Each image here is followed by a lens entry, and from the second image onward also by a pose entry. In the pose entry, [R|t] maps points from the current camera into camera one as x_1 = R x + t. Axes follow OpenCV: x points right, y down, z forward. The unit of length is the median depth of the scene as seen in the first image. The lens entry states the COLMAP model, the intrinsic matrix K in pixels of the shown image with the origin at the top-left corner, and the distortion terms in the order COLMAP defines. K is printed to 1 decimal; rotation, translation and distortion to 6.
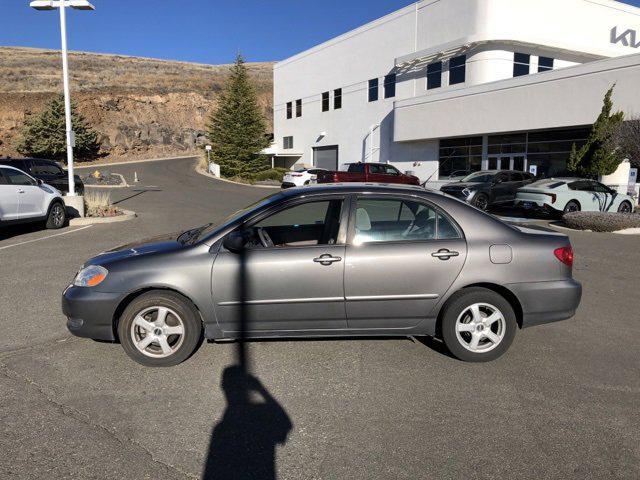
lens RADIAL K [[517.7, 0, 323.7], [0, 517.7, 244.6], [0, 0, 1]] dist [0.026692, -0.032550]
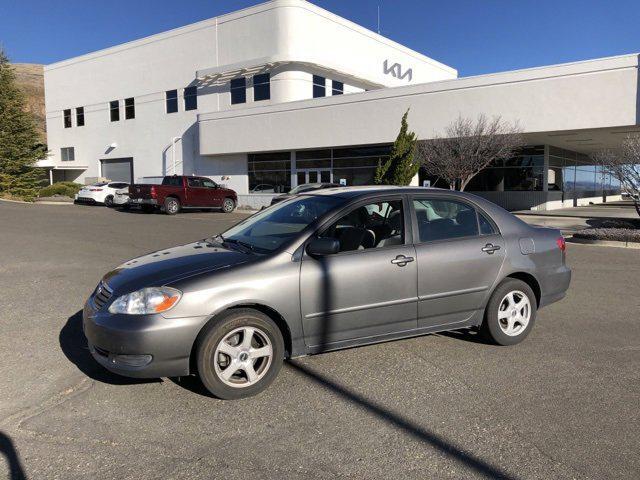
lens RADIAL K [[517.7, 0, 323.6], [0, 517.7, 245.4], [0, 0, 1]] dist [0.026692, -0.032550]
pose [[0.911401, -0.053438, 0.408035, -0.070369], [0.064791, 0.997800, -0.014043, 0.000549], [-0.406387, 0.039236, 0.912858, 0.019964]]
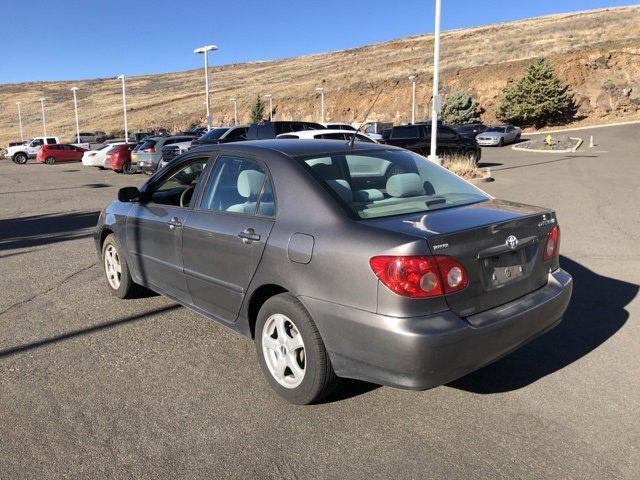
lens RADIAL K [[517.7, 0, 314.8], [0, 517.7, 239.5], [0, 0, 1]] dist [0.026692, -0.032550]
pose [[0.597163, 0.143638, -0.789155, 0.115342], [-0.100068, 0.989490, 0.104380, -0.008338], [0.795854, 0.016637, 0.605260, 0.084129]]
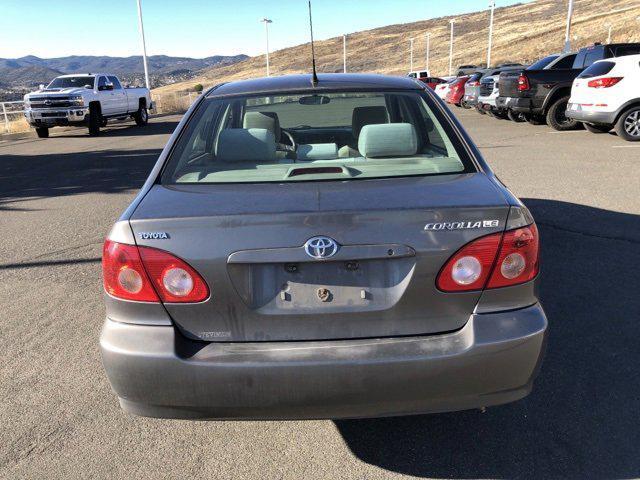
lens RADIAL K [[517.7, 0, 319.8], [0, 517.7, 236.4], [0, 0, 1]] dist [0.026692, -0.032550]
pose [[-0.061672, 0.288407, -0.955520, 0.116705], [-0.107425, 0.949863, 0.293634, -0.019049], [0.992299, 0.120756, -0.027598, 0.166758]]
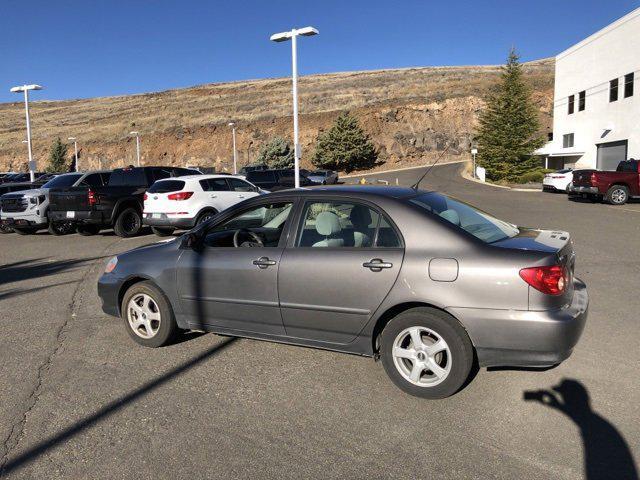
lens RADIAL K [[517.7, 0, 320.4], [0, 517.7, 250.1], [0, 0, 1]] dist [0.026692, -0.032550]
pose [[0.850015, 0.048365, -0.524533, 0.080758], [-0.047959, 0.998746, 0.014371, -0.001936], [0.524570, 0.012940, 0.851269, 0.027934]]
